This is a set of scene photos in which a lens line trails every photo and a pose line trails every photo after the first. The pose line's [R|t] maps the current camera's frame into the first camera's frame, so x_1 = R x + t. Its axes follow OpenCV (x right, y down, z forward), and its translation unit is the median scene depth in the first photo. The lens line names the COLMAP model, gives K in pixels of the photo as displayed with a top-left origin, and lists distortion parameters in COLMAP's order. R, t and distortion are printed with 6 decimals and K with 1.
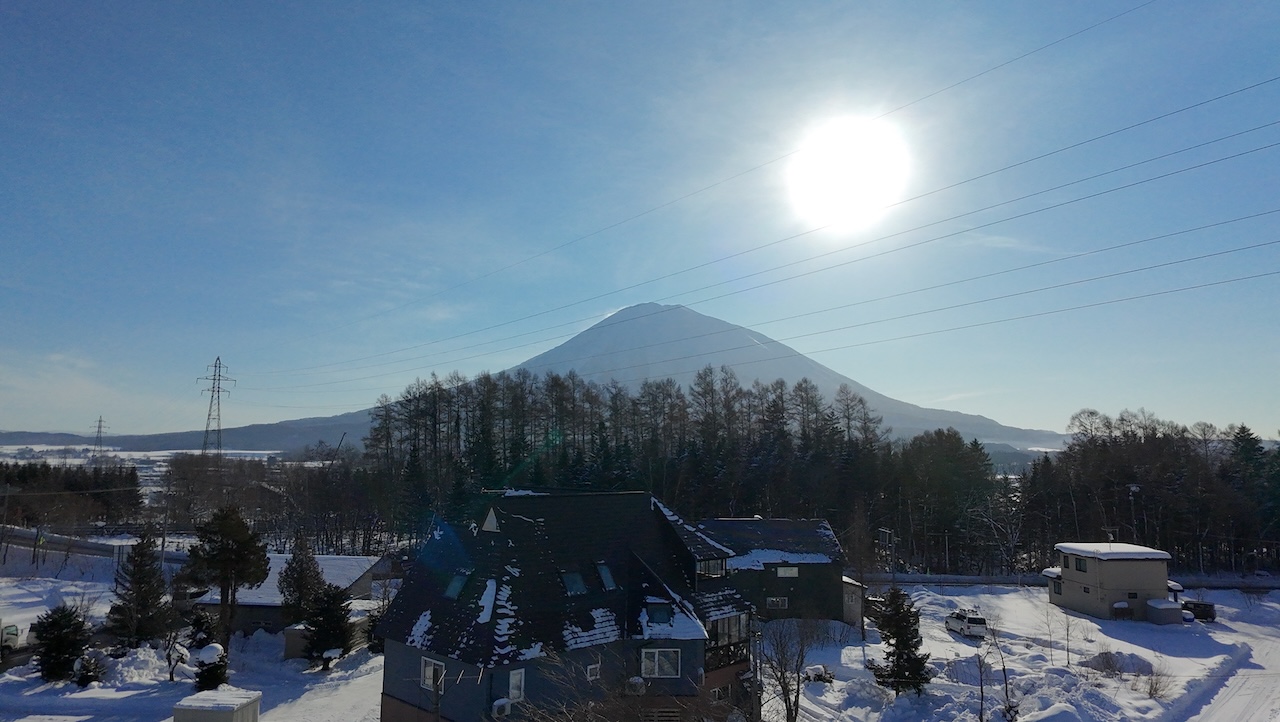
lens RADIAL K [[817.3, 0, 645.1], [0, 817.3, 361.9], [0, 0, 1]] dist [-0.001193, 0.002264]
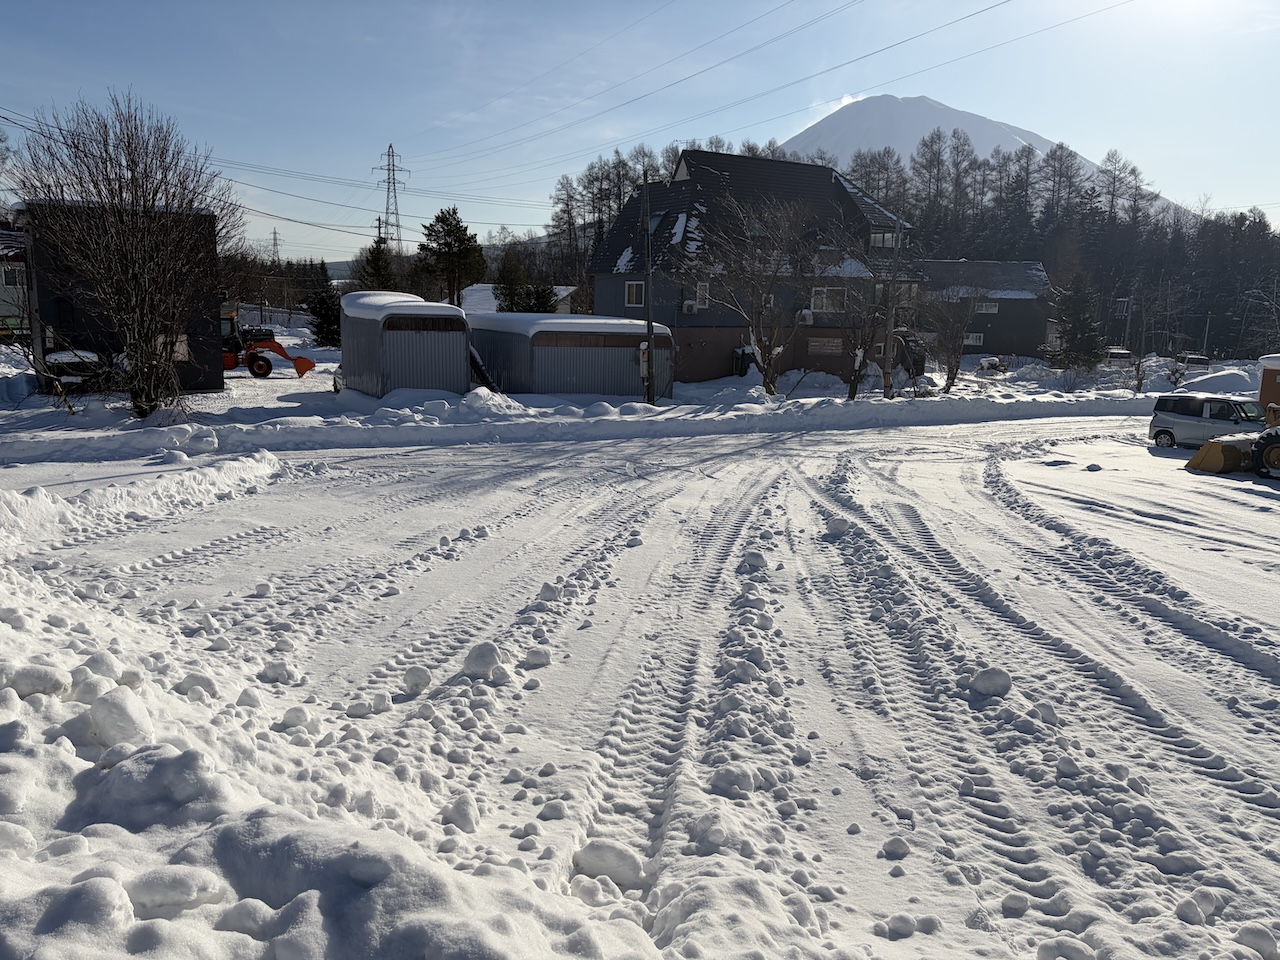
lens RADIAL K [[957.1, 0, 636.7], [0, 957.1, 480.2], [0, 0, 1]] dist [0.059925, -0.054492]
pose [[0.973980, 0.054588, -0.219963, 0.015694], [0.013652, 0.954664, 0.297371, 0.048037], [0.226223, -0.292636, 0.929079, -0.088653]]
